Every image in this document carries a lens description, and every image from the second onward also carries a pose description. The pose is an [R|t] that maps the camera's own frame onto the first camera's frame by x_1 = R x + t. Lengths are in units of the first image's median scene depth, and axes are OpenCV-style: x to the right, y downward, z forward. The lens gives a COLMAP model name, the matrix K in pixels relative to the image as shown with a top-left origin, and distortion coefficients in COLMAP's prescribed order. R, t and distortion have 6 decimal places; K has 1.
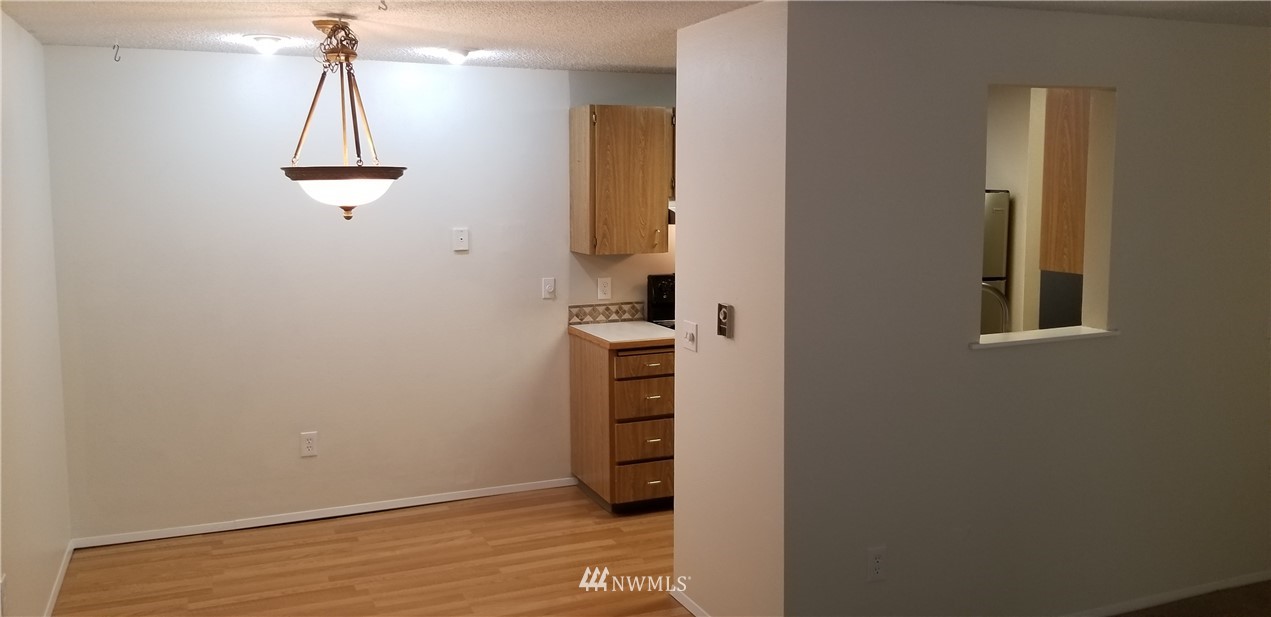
lens RADIAL K [[1022.7, 0, 635.5], [0, 1022.7, 308.5], [0, 0, 1]] dist [0.065261, -0.002433]
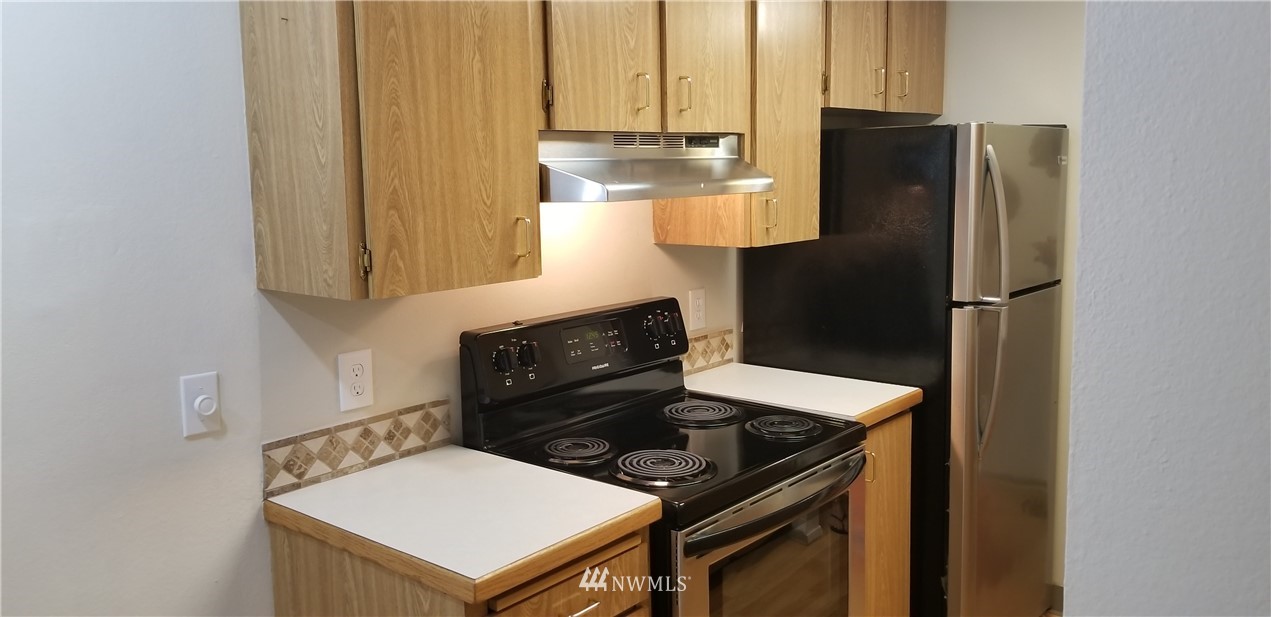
lens RADIAL K [[972.3, 0, 620.7], [0, 972.3, 273.3], [0, 0, 1]] dist [0.054360, -0.004841]
pose [[0.900058, -0.063748, 0.431083, -0.095845], [0.070894, 0.997484, -0.000514, -0.052131], [-0.429965, 0.031024, 0.902312, 0.642174]]
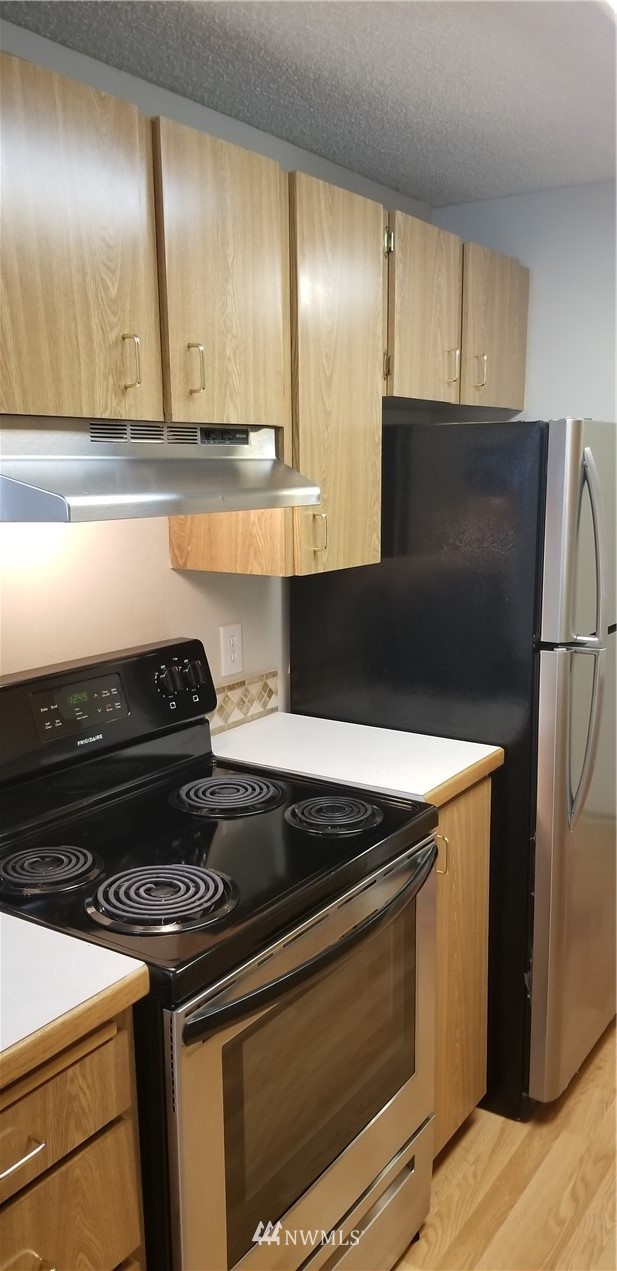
lens RADIAL K [[1022.7, 0, 343.2], [0, 1022.7, 635.0], [0, 0, 1]] dist [0.065261, -0.002433]
pose [[0.820159, -0.098352, 0.563619, -0.032250], [0.073759, 0.995069, 0.066309, -0.063524], [-0.567361, -0.012812, 0.823369, 0.720880]]
